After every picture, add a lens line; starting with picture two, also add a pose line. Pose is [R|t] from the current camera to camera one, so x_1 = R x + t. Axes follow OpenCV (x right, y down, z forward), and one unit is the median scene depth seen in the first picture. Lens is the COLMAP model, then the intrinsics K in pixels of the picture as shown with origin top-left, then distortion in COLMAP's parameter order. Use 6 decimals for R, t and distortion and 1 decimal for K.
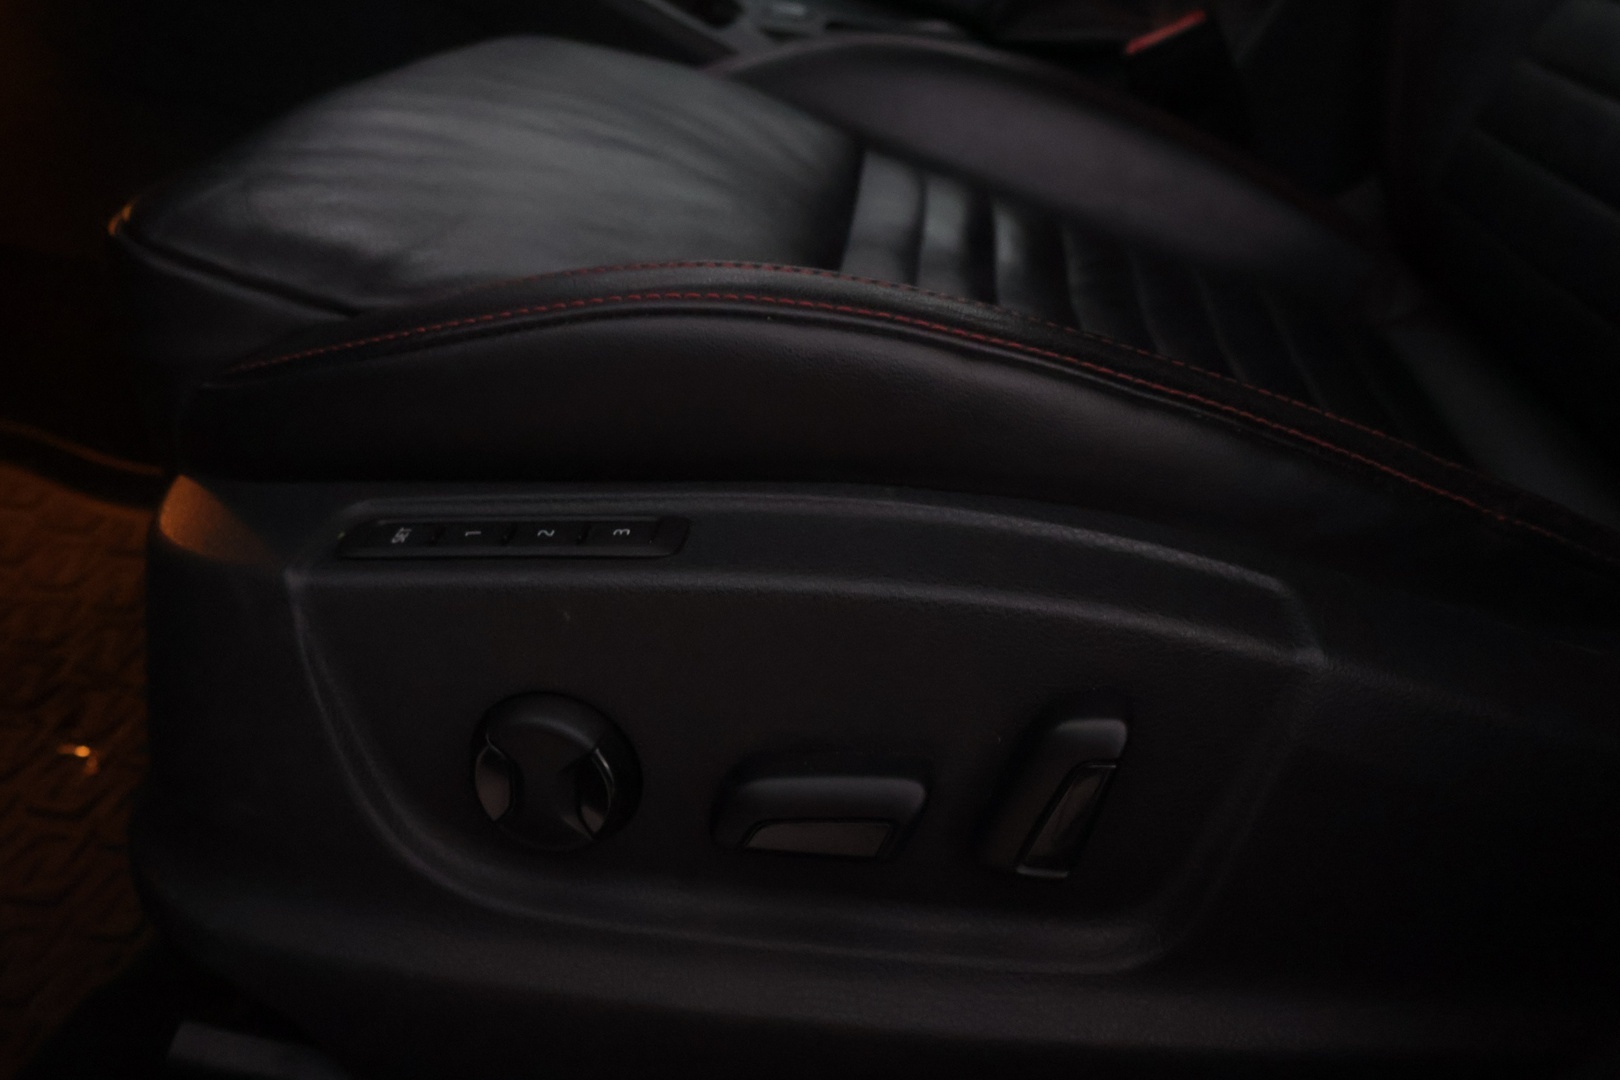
lens RADIAL K [[1428.2, 0, 819.2], [0, 1428.2, 542.9], [0, 0, 1]] dist [0.002103, -0.002011]
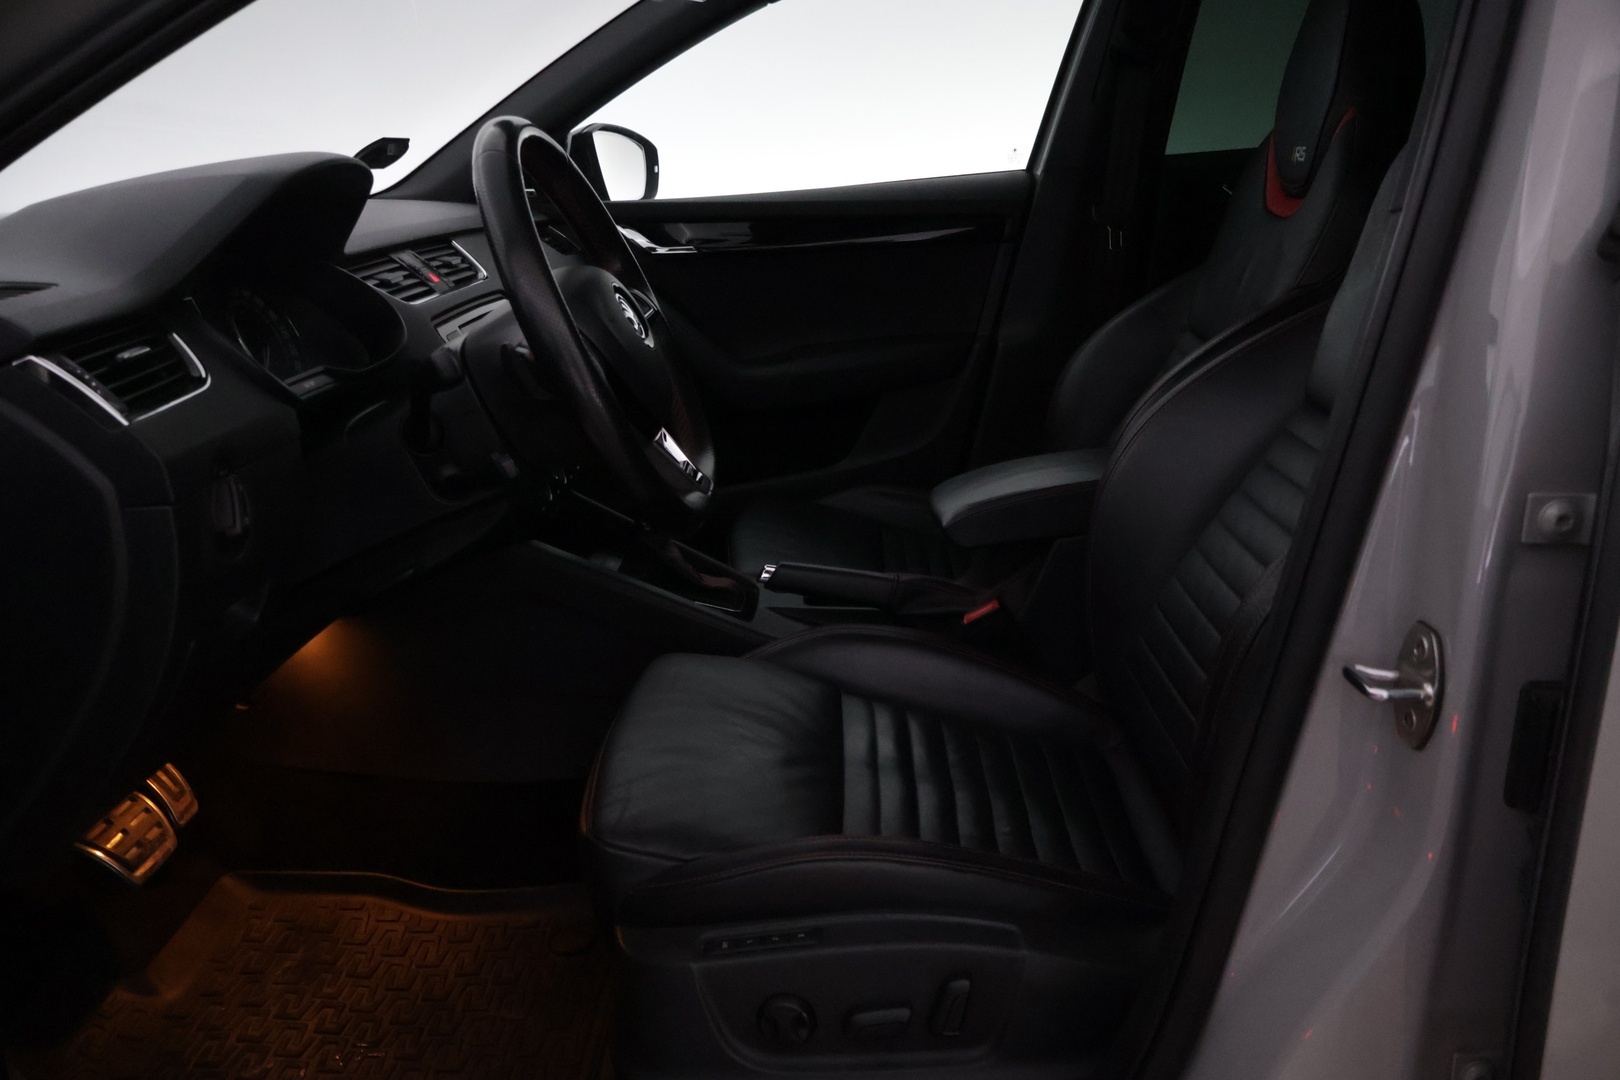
lens RADIAL K [[1372.6, 0, 805.1], [0, 1372.6, 539.8], [0, 0, 1]] dist [-0.006194, 0.000417]
pose [[0.992561, -0.115320, 0.039028, -0.140792], [0.120542, 0.975845, -0.182197, -0.283924], [-0.017074, 0.185546, 0.982487, -1.935114]]
